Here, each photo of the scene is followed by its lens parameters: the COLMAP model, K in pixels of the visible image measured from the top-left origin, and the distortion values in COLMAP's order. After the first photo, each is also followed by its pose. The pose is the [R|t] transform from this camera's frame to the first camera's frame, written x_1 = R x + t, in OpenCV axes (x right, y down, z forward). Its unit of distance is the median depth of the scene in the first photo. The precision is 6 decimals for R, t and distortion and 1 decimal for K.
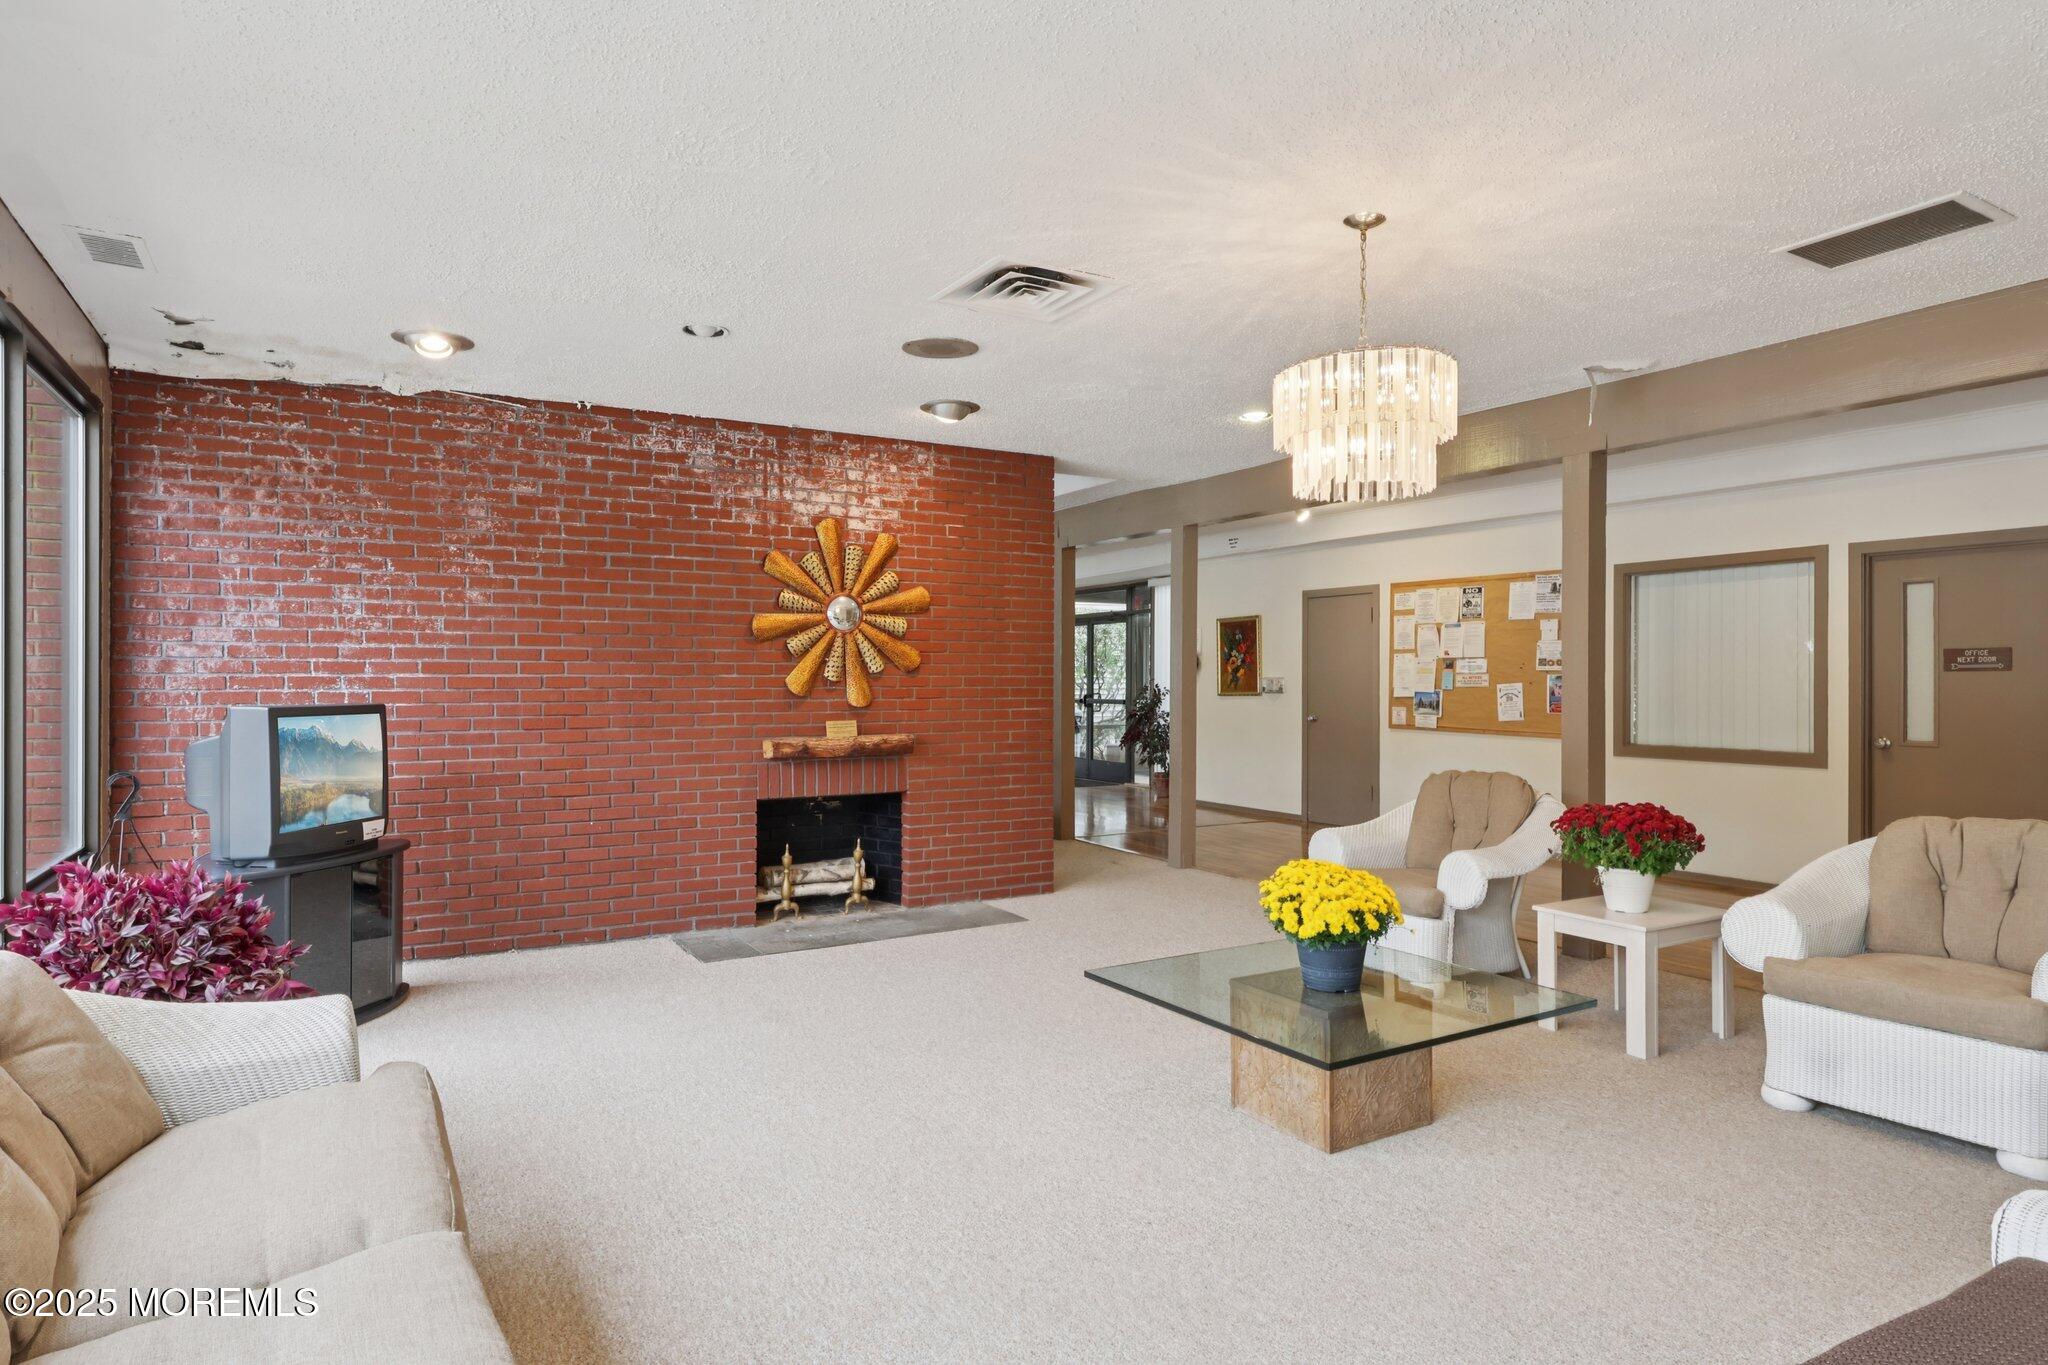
lens RADIAL K [[1145.8, 0, 1015.8], [0, 1145.8, 681.6], [0, 0, 1]] dist [-0.000308, 0.000159]
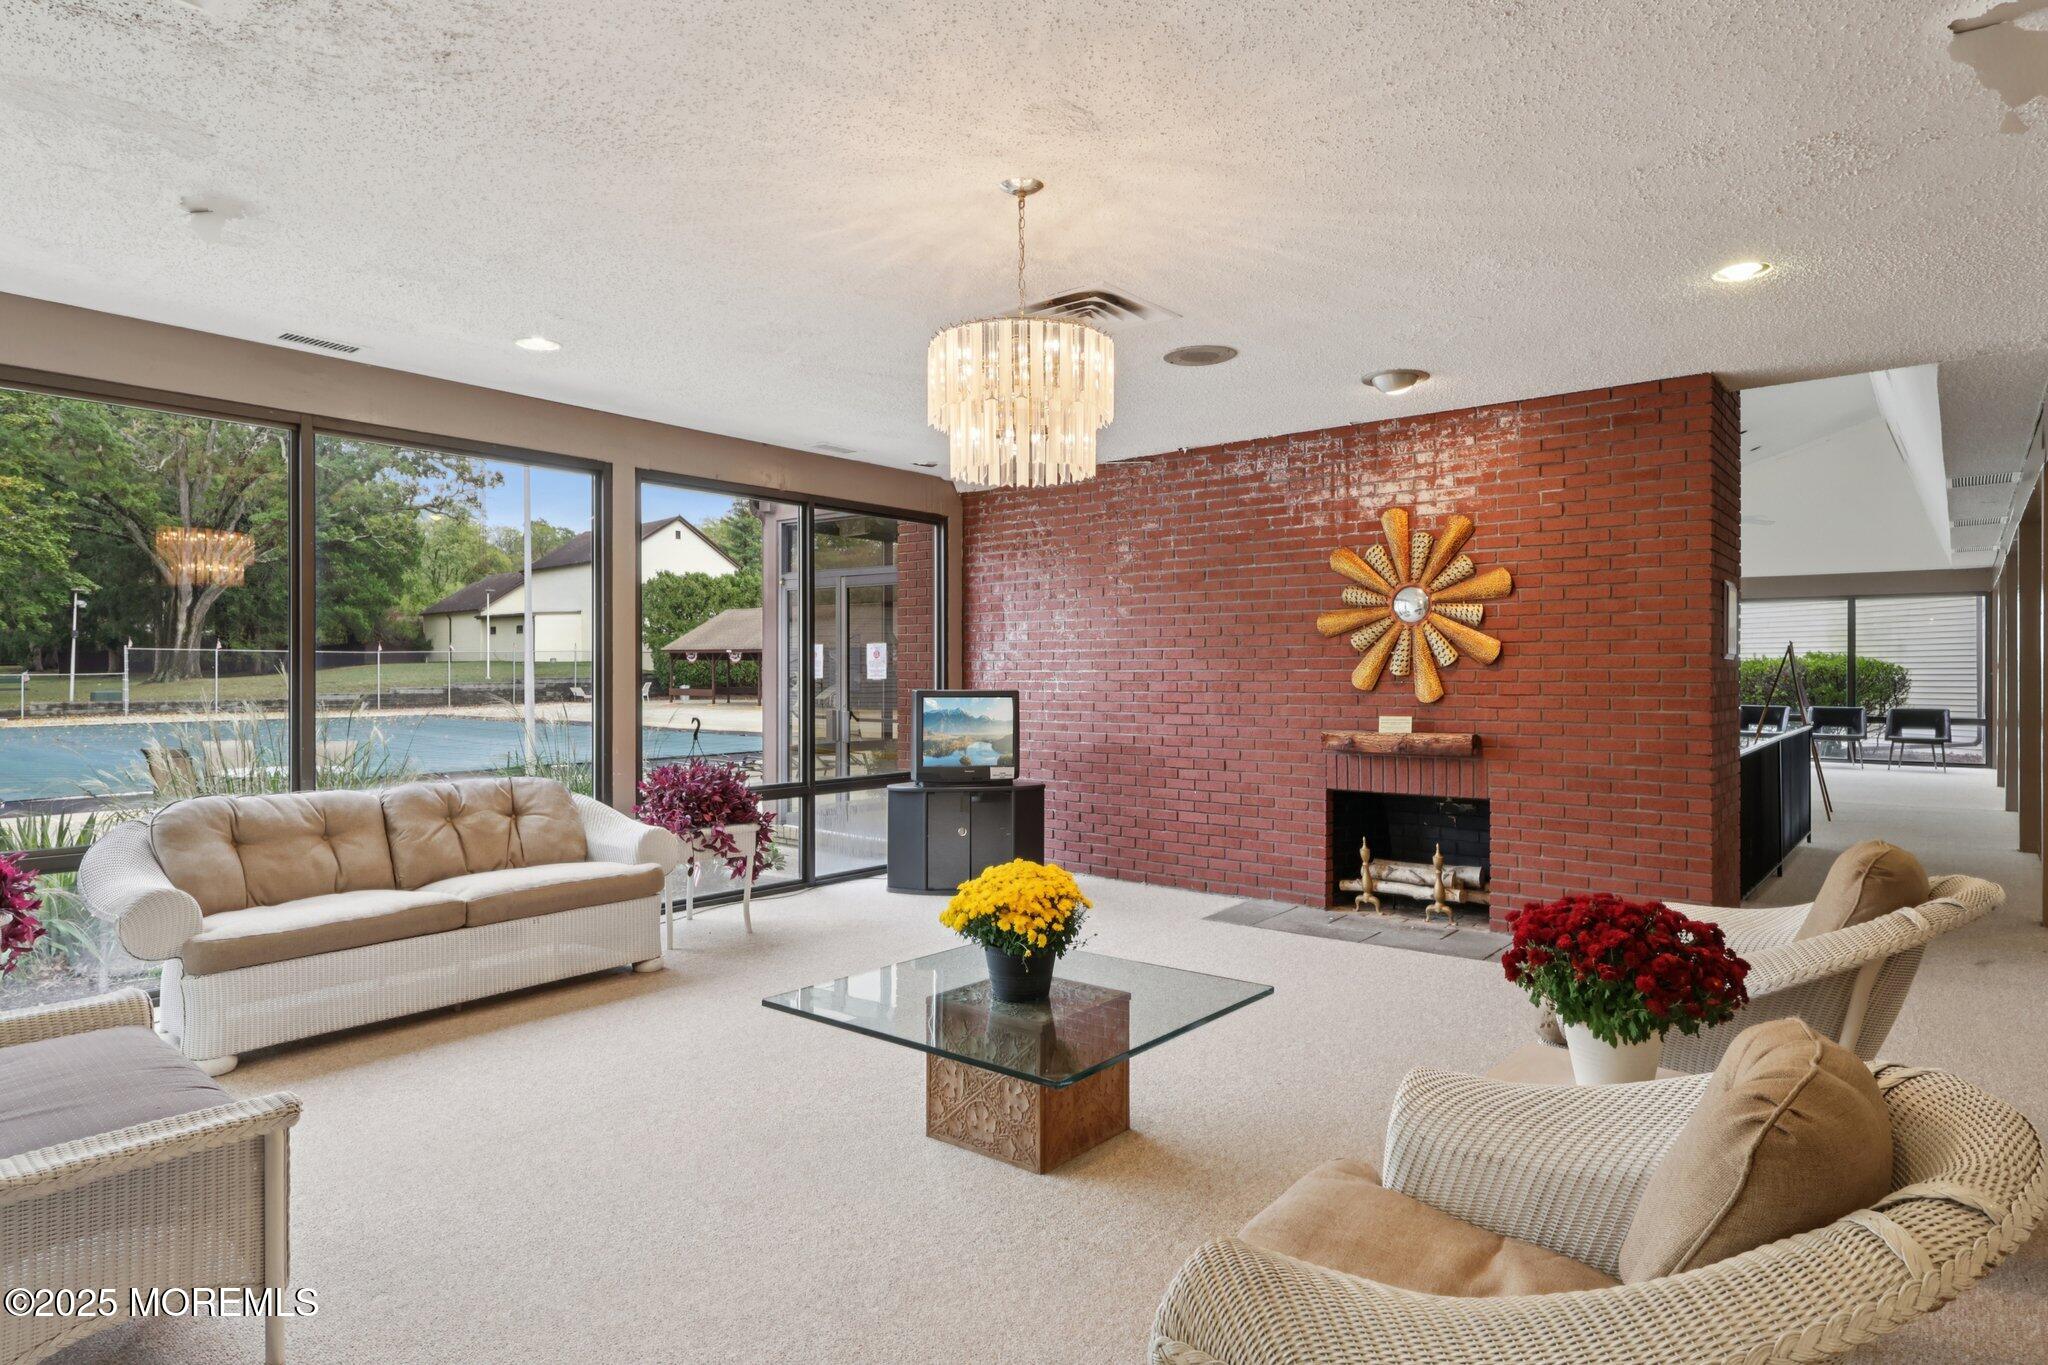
lens RADIAL K [[1145.8, 0, 1015.8], [0, 1145.8, 681.6], [0, 0, 1]] dist [-0.000308, 0.000159]
pose [[0.348116, 0.006421, -0.937429, 0.648506], [-0.000774, 0.999978, 0.006562, -0.001542], [0.937451, -0.001559, 0.348114, 0.366877]]
